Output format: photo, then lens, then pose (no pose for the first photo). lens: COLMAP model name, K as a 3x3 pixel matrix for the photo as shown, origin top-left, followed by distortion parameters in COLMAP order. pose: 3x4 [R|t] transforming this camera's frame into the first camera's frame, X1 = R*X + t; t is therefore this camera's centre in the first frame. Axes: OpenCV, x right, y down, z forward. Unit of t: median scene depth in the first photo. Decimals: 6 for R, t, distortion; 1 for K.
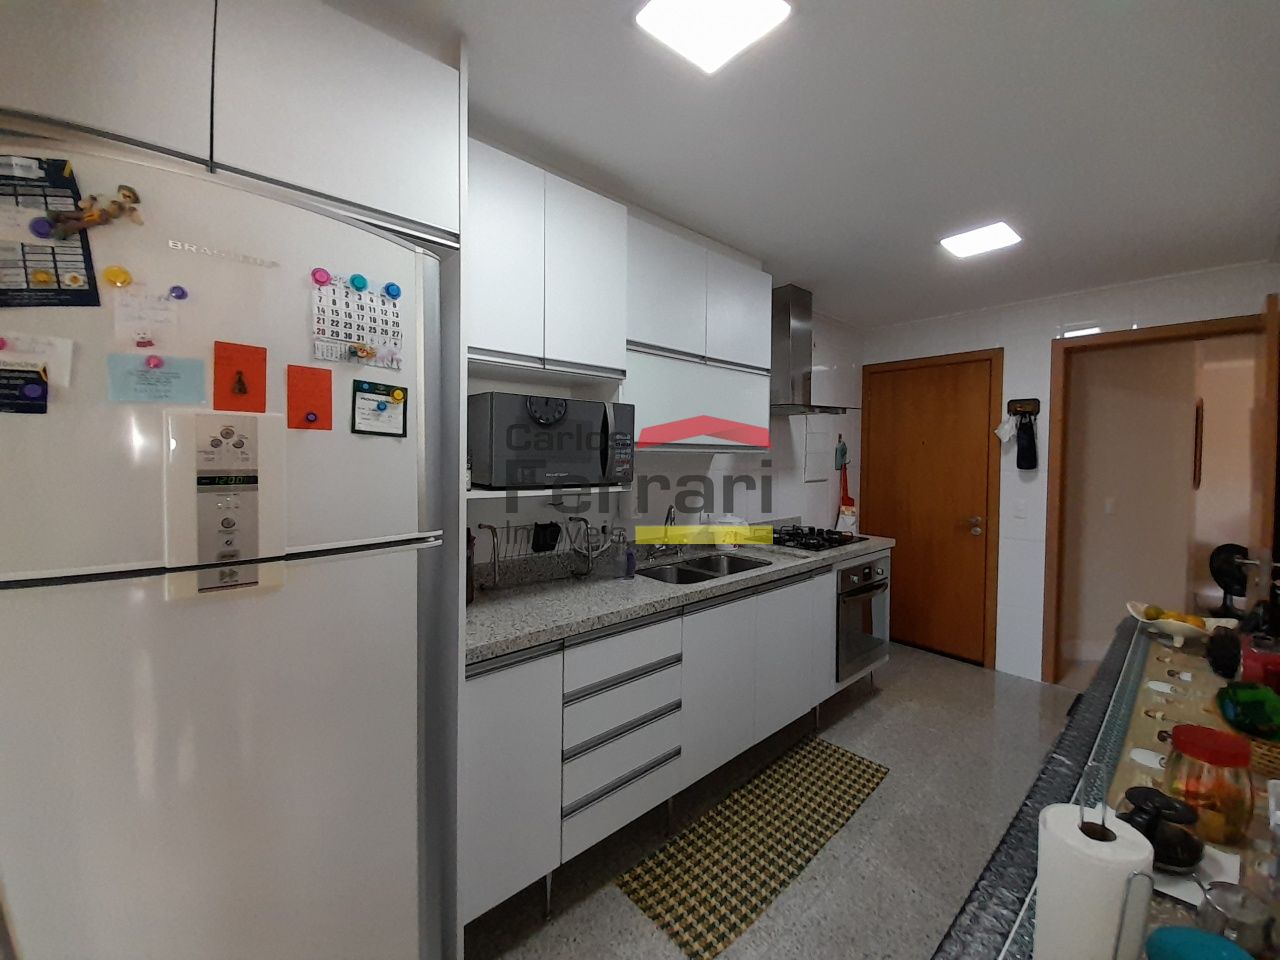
lens RADIAL K [[499.1, 0, 652.1], [0, 499.1, 465.4], [0, 0, 1]] dist [0.029703, -0.018834]
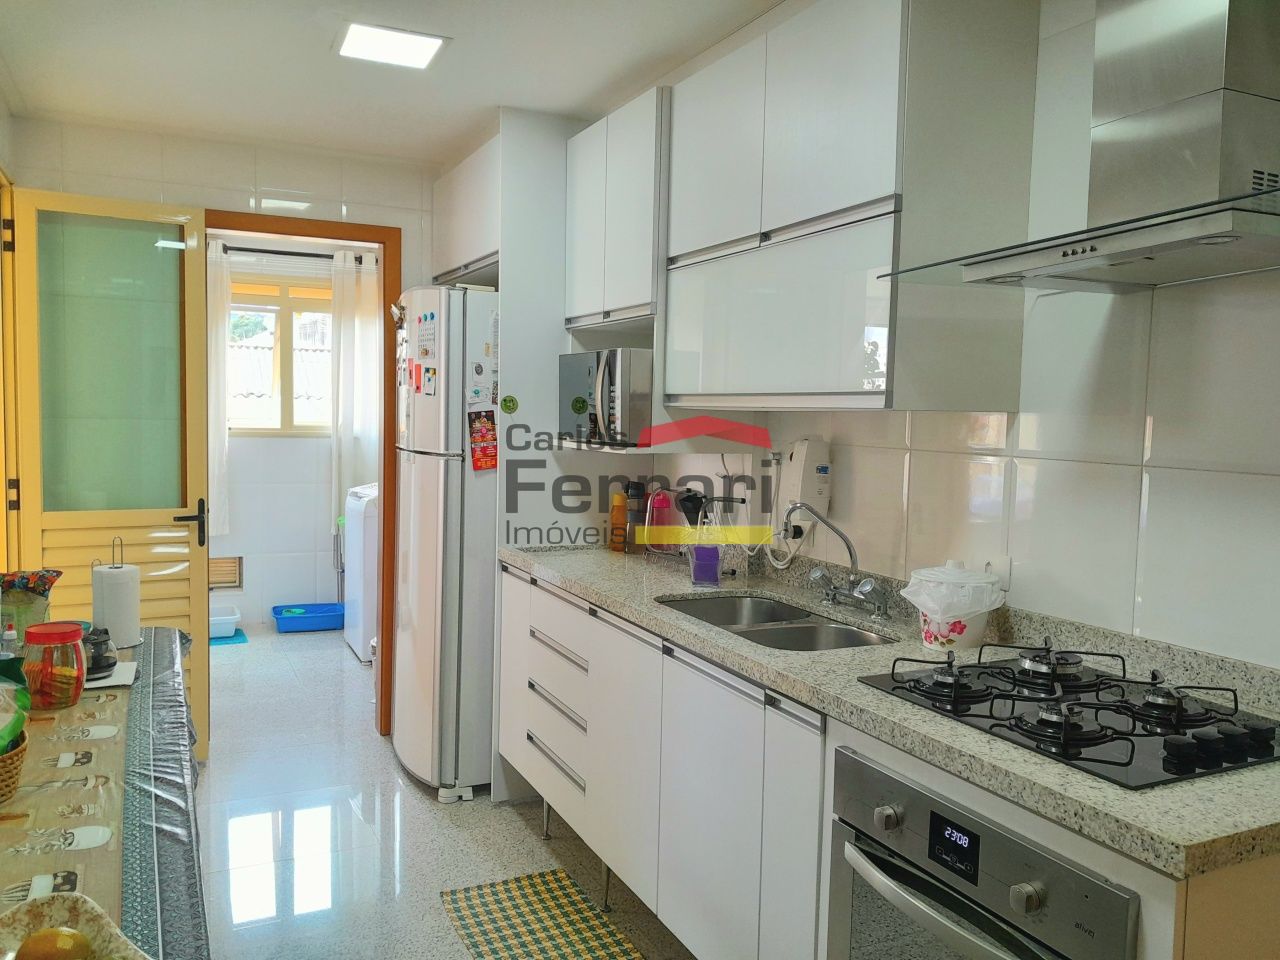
lens RADIAL K [[989.5, 0, 640.0], [0, 989.5, 480.0], [0, 0, 1]] dist [0.104653, -0.234742]
pose [[-0.282733, 0.055517, -0.957591, 1.702877], [-0.044880, 0.996465, 0.071022, -0.025290], [0.958148, 0.063056, -0.279242, 1.702969]]
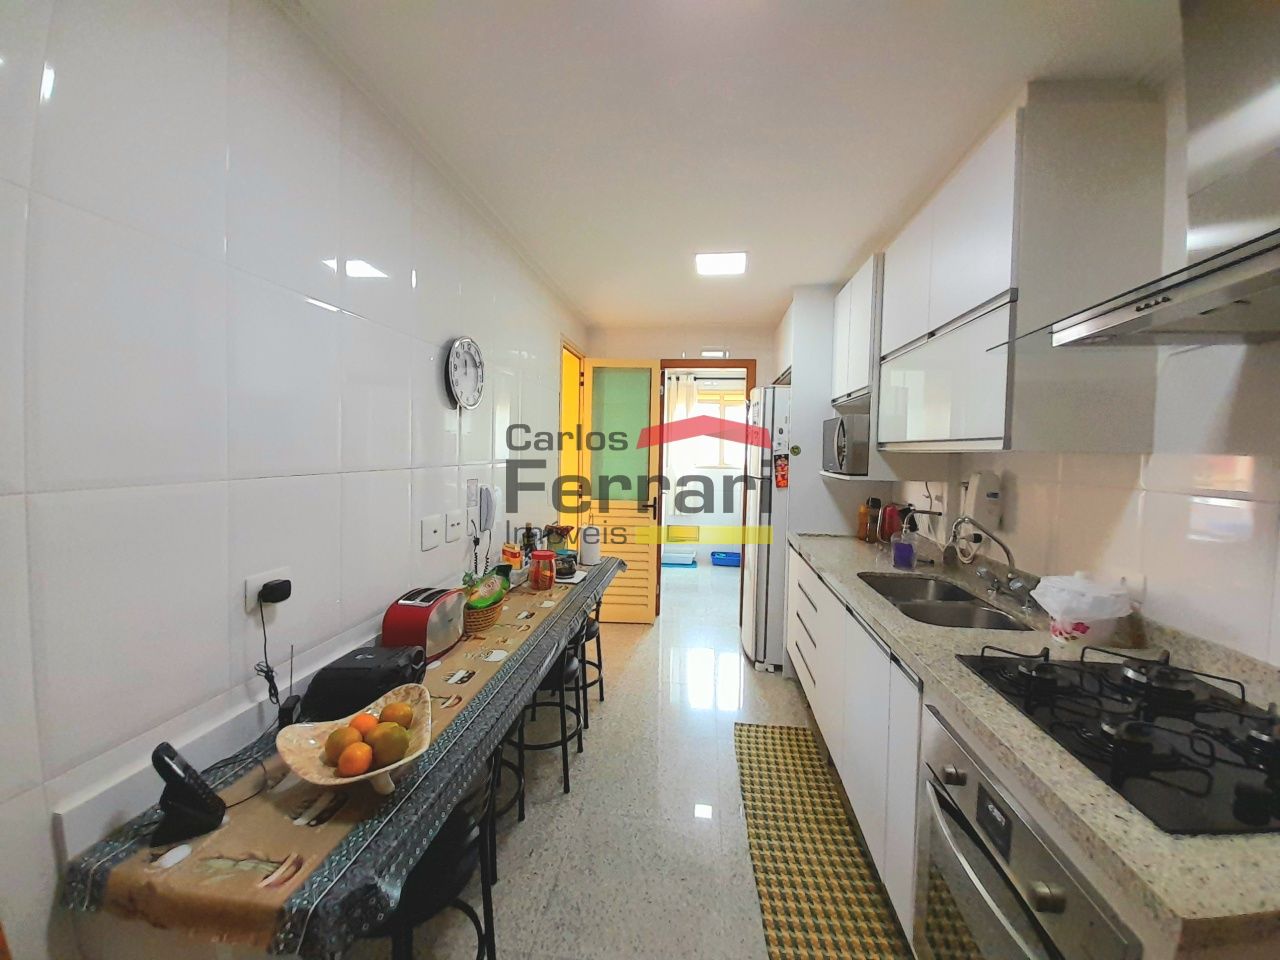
lens RADIAL K [[499.1, 0, 652.1], [0, 499.1, 465.4], [0, 0, 1]] dist [0.029703, -0.018834]
pose [[-0.742796, -0.001003, -0.669518, 1.395348], [-0.040469, 0.998238, 0.043403, -0.027022], [0.668294, 0.059334, -0.741527, 1.877574]]
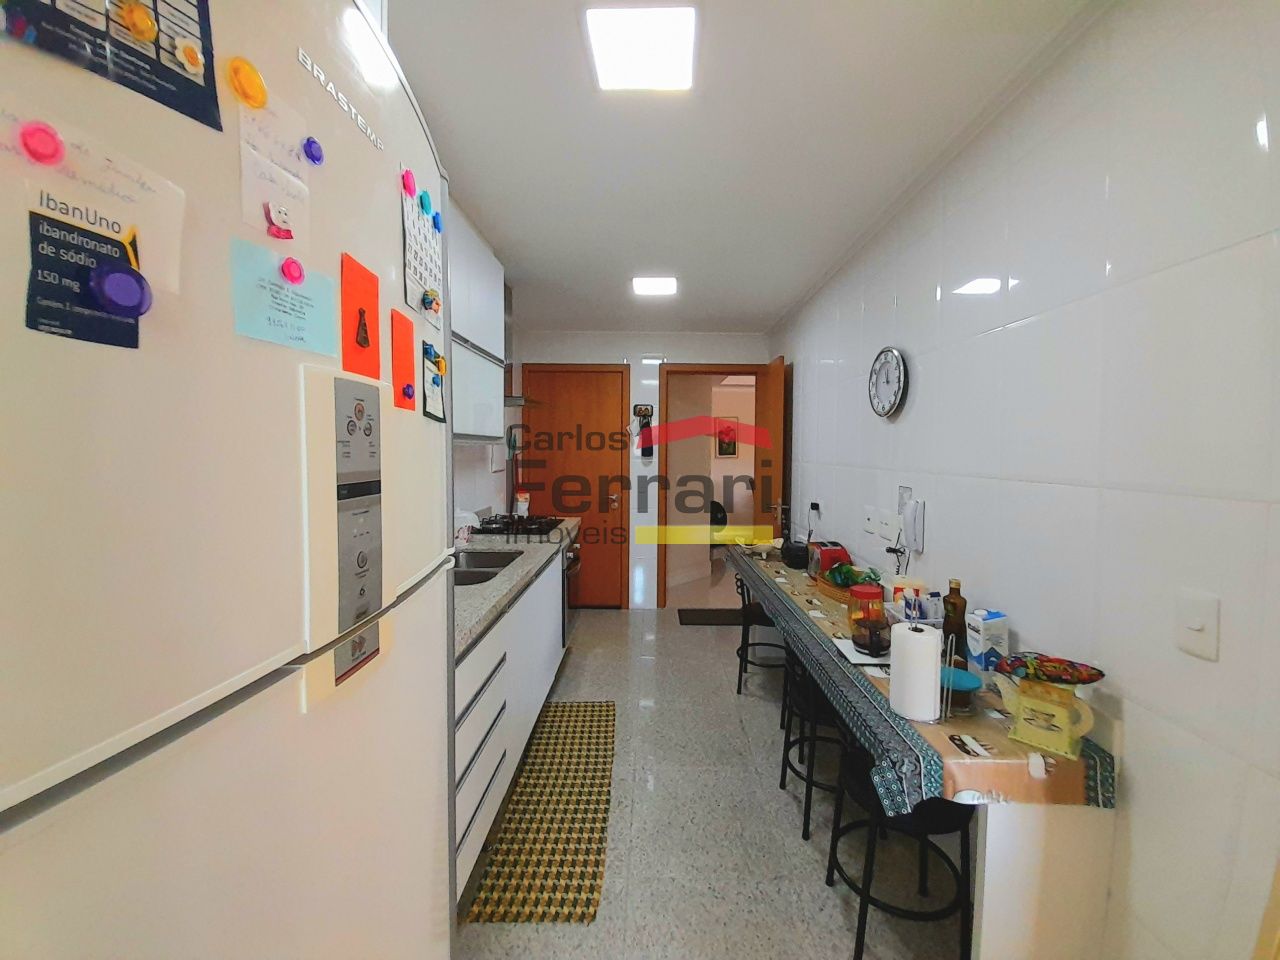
lens RADIAL K [[499.1, 0, 652.1], [0, 499.1, 465.4], [0, 0, 1]] dist [0.029703, -0.018834]
pose [[0.667842, -0.028080, 0.743773, -0.527812], [0.013954, 0.999585, 0.025209, -0.004577], [-0.744172, -0.006457, 0.667957, 0.169632]]
